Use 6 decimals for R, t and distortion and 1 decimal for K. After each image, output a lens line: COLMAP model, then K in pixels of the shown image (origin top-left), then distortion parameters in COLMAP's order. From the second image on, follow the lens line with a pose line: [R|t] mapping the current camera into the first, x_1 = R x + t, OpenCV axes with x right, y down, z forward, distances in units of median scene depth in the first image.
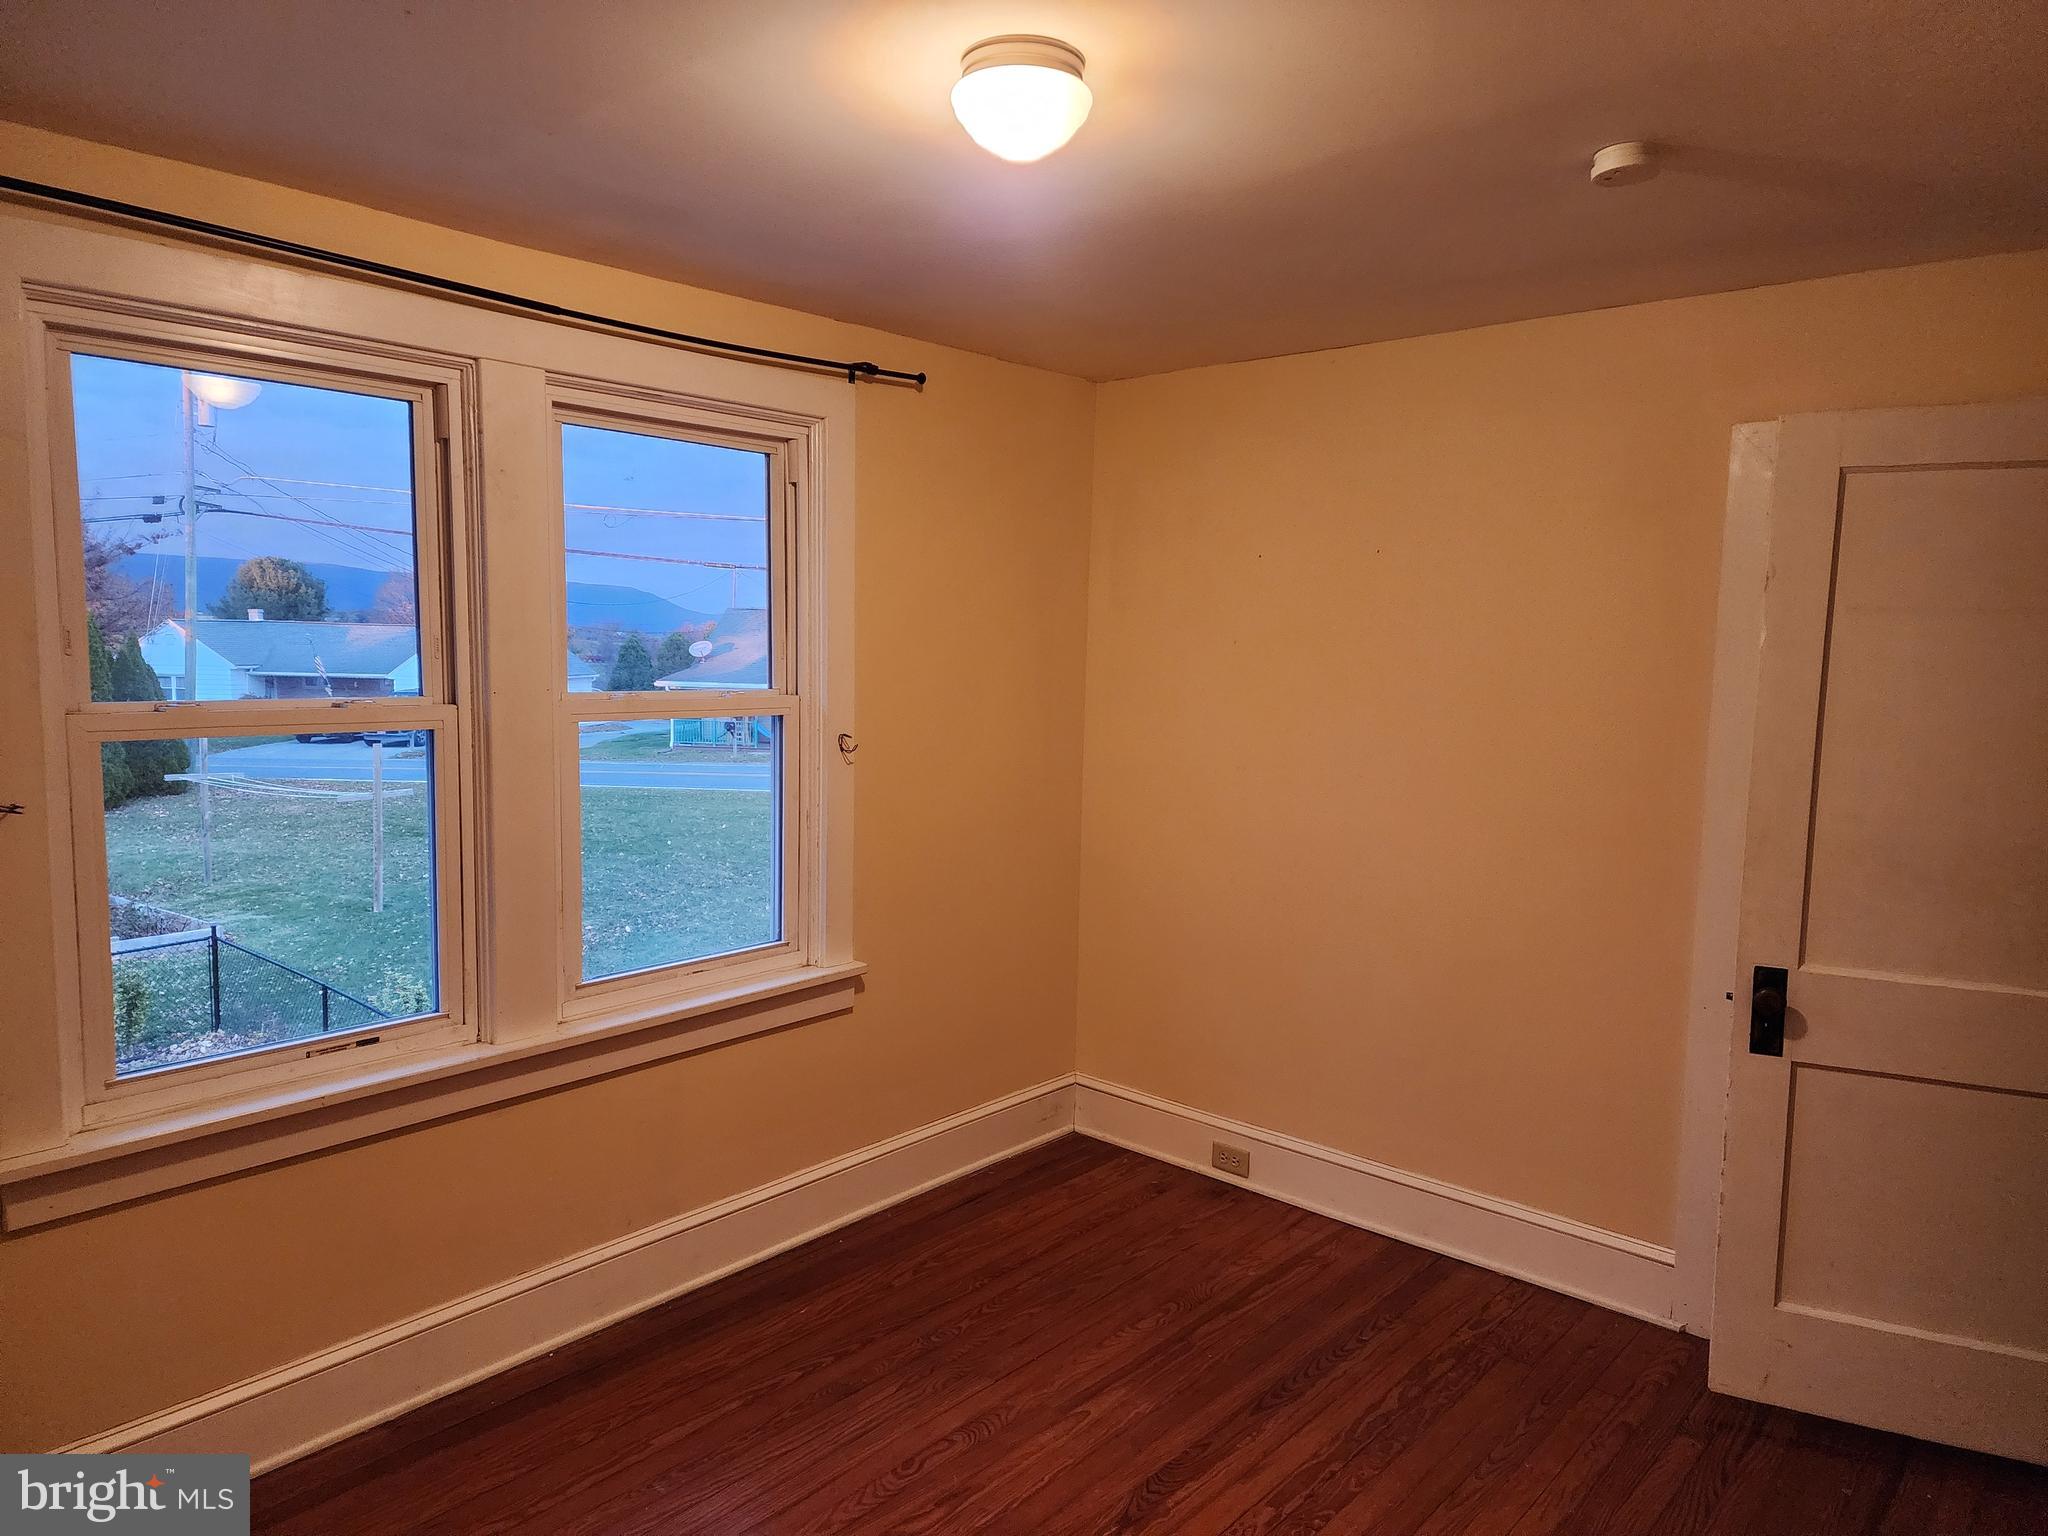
lens RADIAL K [[1335.6, 0, 1036.8], [0, 1335.6, 774.6], [0, 0, 1]] dist [0.061734, -0.065234]
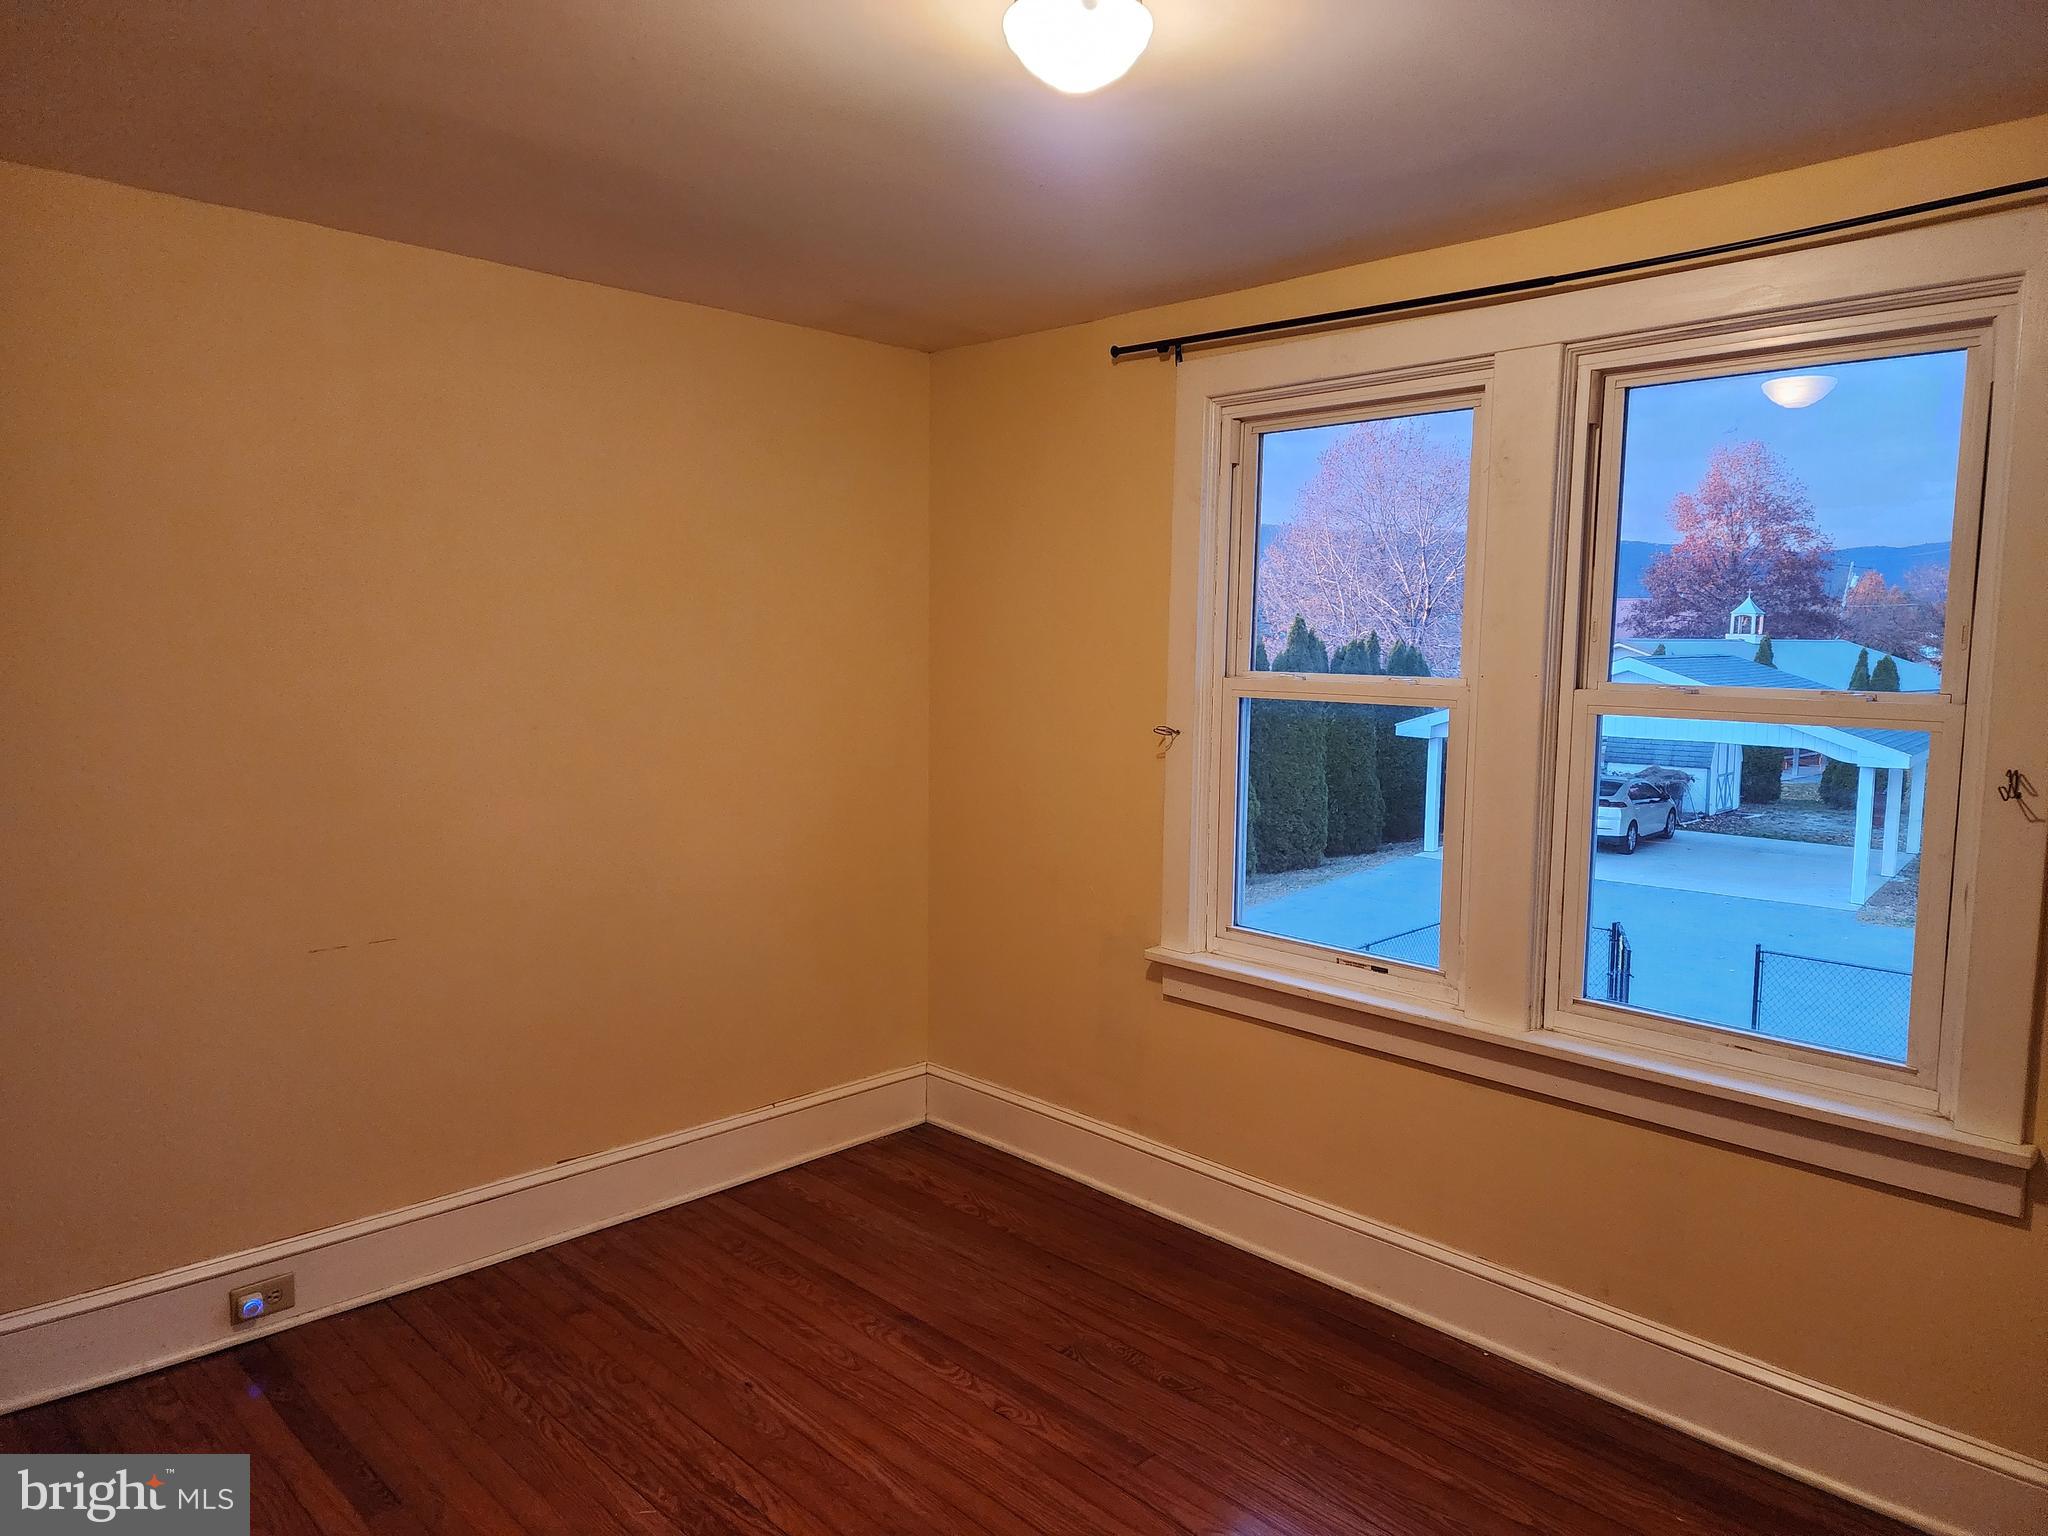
lens RADIAL K [[1335.6, 0, 1036.8], [0, 1335.6, 774.6], [0, 0, 1]] dist [0.061734, -0.065234]
pose [[-0.108115, 0.083982, -0.990585, 0.637637], [-0.108209, 0.989511, 0.095701, -0.045887], [0.988232, 0.117537, -0.097894, 0.758396]]
